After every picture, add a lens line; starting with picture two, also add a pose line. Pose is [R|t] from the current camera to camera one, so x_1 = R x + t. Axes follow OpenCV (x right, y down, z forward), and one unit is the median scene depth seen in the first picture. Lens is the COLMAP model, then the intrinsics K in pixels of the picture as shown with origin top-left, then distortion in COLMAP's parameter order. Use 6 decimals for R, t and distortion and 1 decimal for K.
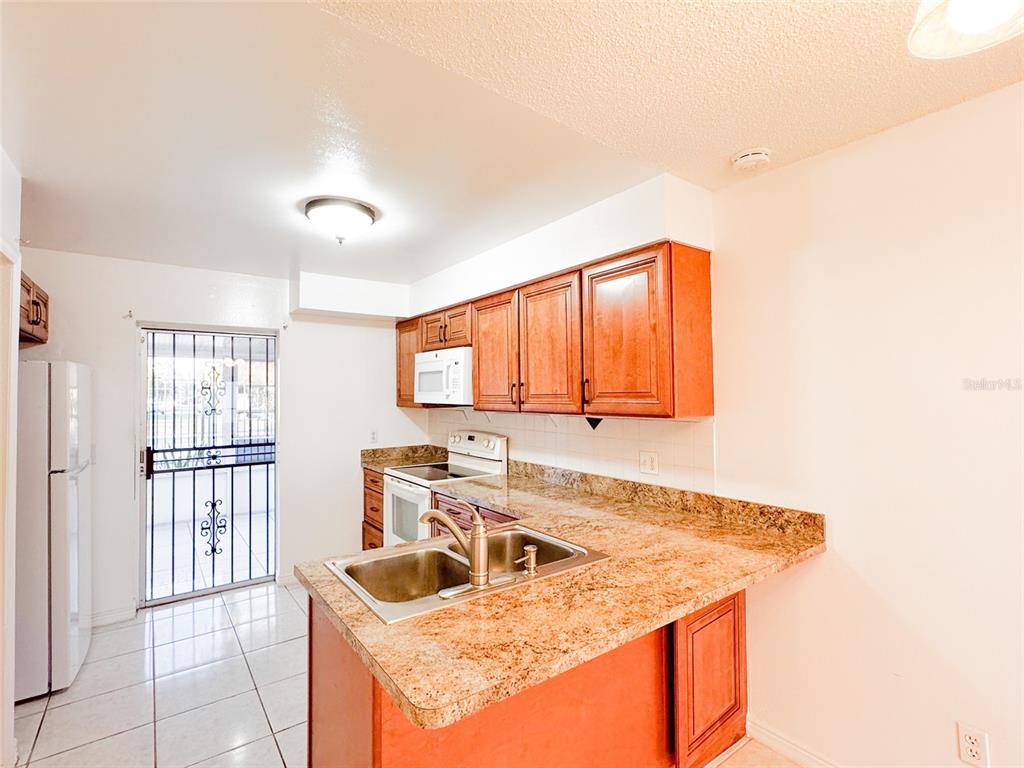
lens RADIAL K [[487.7, 0, 513.6], [0, 487.7, 383.4], [0, 0, 1]] dist [0.001853, 0.000407]
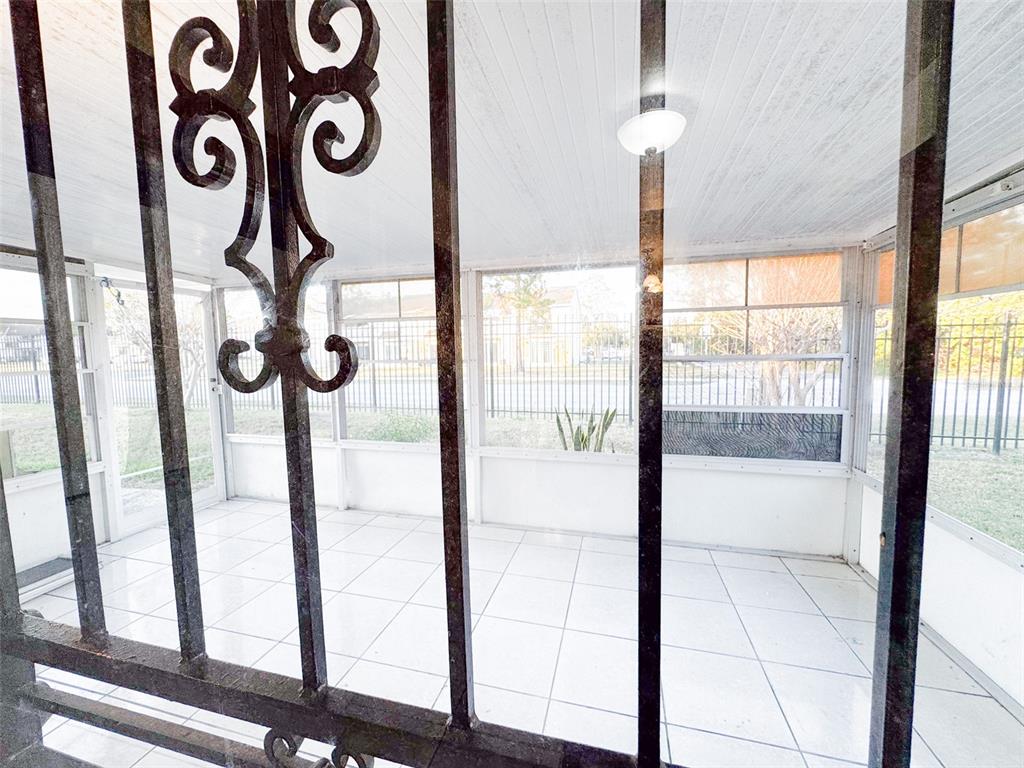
lens RADIAL K [[405.5, 0, 514.5], [0, 405.5, 396.4], [0, 0, 1]] dist [0.001718, 0.000258]
pose [[0.625718, 0.069368, -0.776959, -0.816438], [0.025367, 0.993702, 0.109148, 0.534274], [0.779637, -0.088005, 0.620017, 1.531323]]
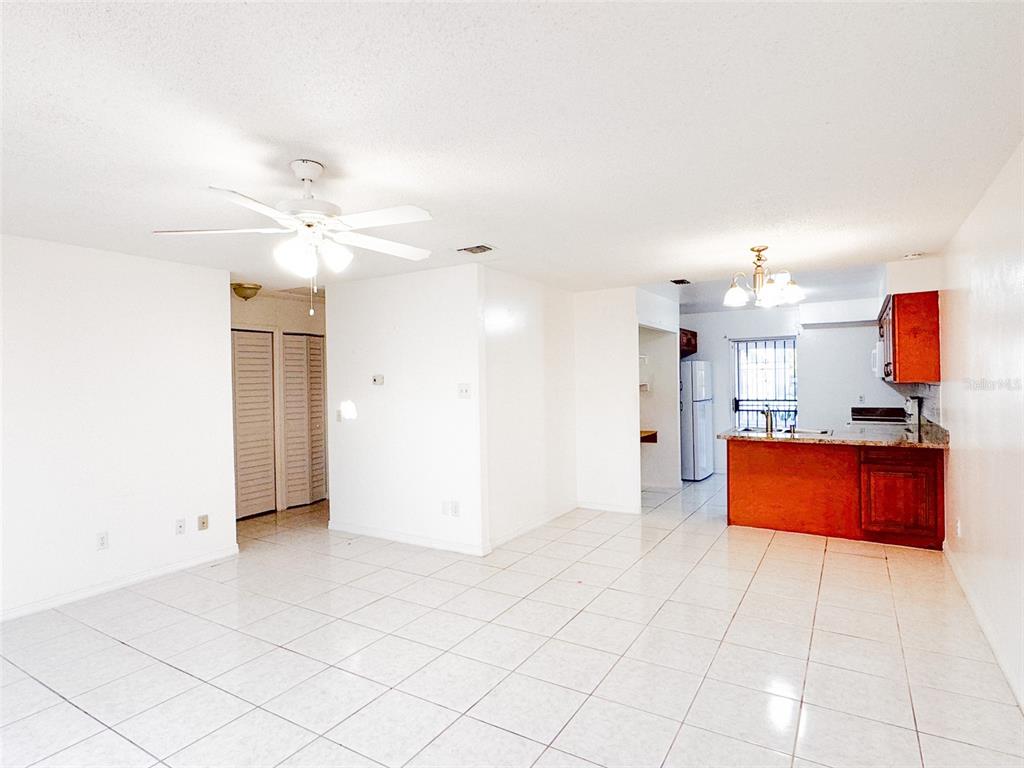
lens RADIAL K [[558.1, 0, 512.0], [0, 558.1, 384.0], [0, 0, 1]] dist [0.000872, 0.000633]
pose [[0.375416, 0.009461, -0.926808, 1.595195], [0.034187, 0.999126, 0.024048, -0.029356], [0.926226, -0.040713, 0.374765, -1.138631]]
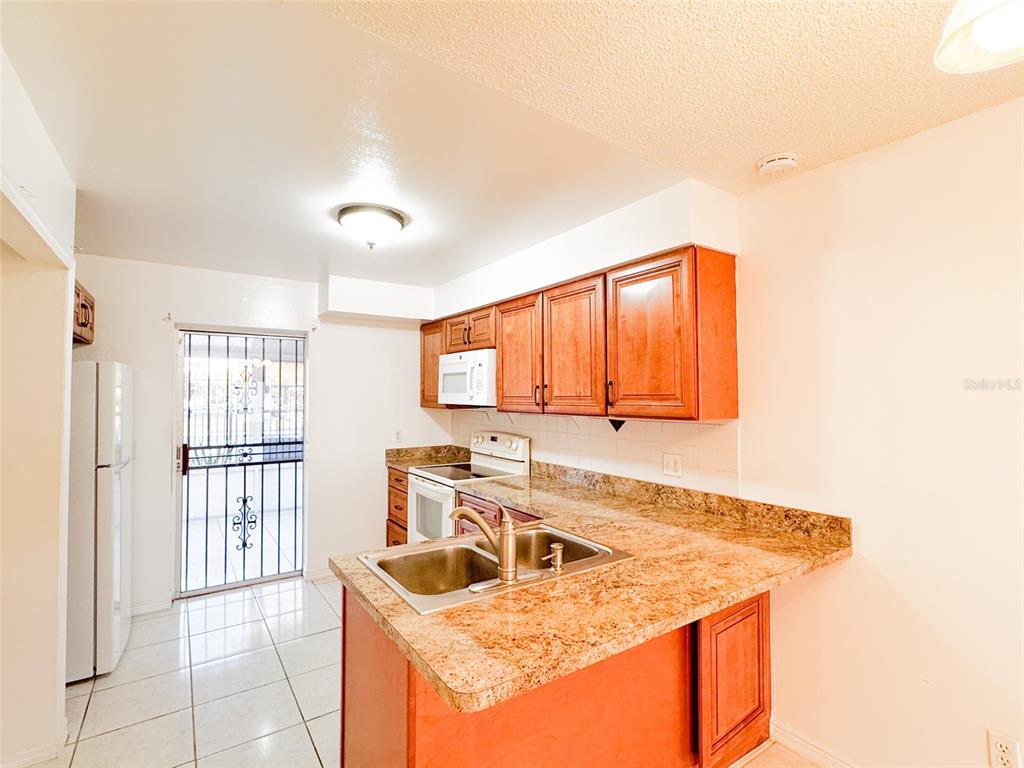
lens RADIAL K [[487.7, 0, 513.6], [0, 487.7, 383.4], [0, 0, 1]] dist [0.001853, 0.000407]
pose [[0.999211, 0.005868, -0.039282, -0.010197], [-0.005989, 0.999978, -0.002962, -0.000429], [0.039264, 0.003194, 0.999224, -0.017305]]
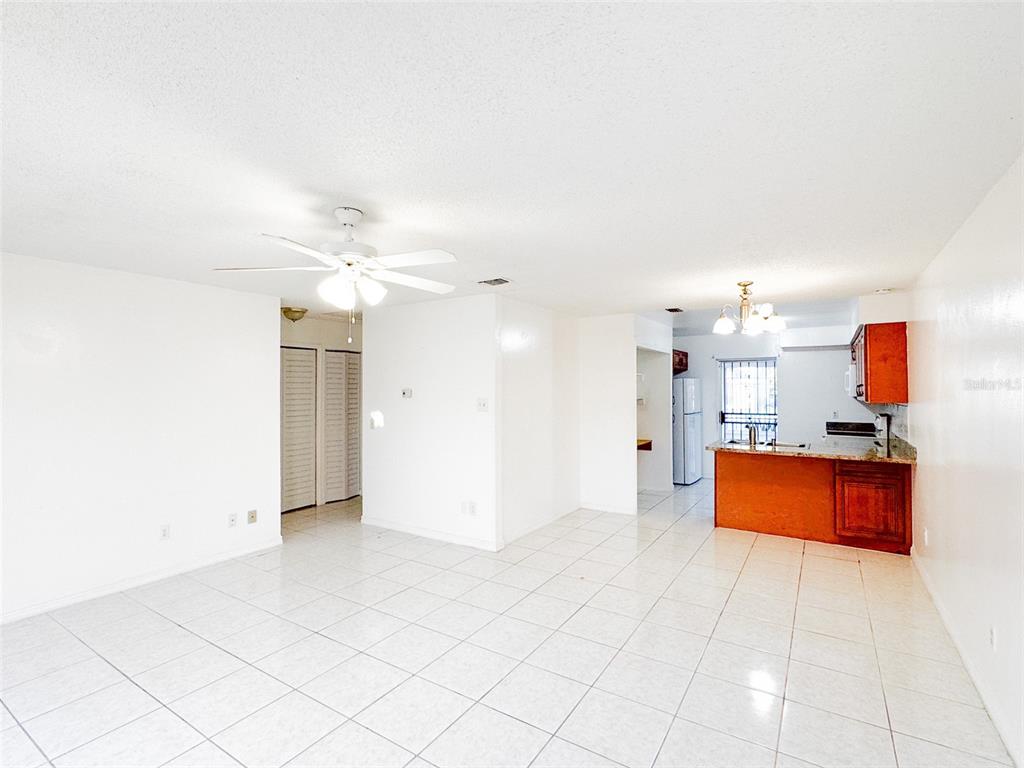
lens RADIAL K [[487.7, 0, 513.6], [0, 487.7, 383.4], [0, 0, 1]] dist [0.001853, 0.000407]
pose [[0.356426, -0.001584, -0.934322, 1.579995], [0.020138, 0.999779, 0.005987, -0.057343], [0.934106, -0.020950, 0.356379, -1.135251]]
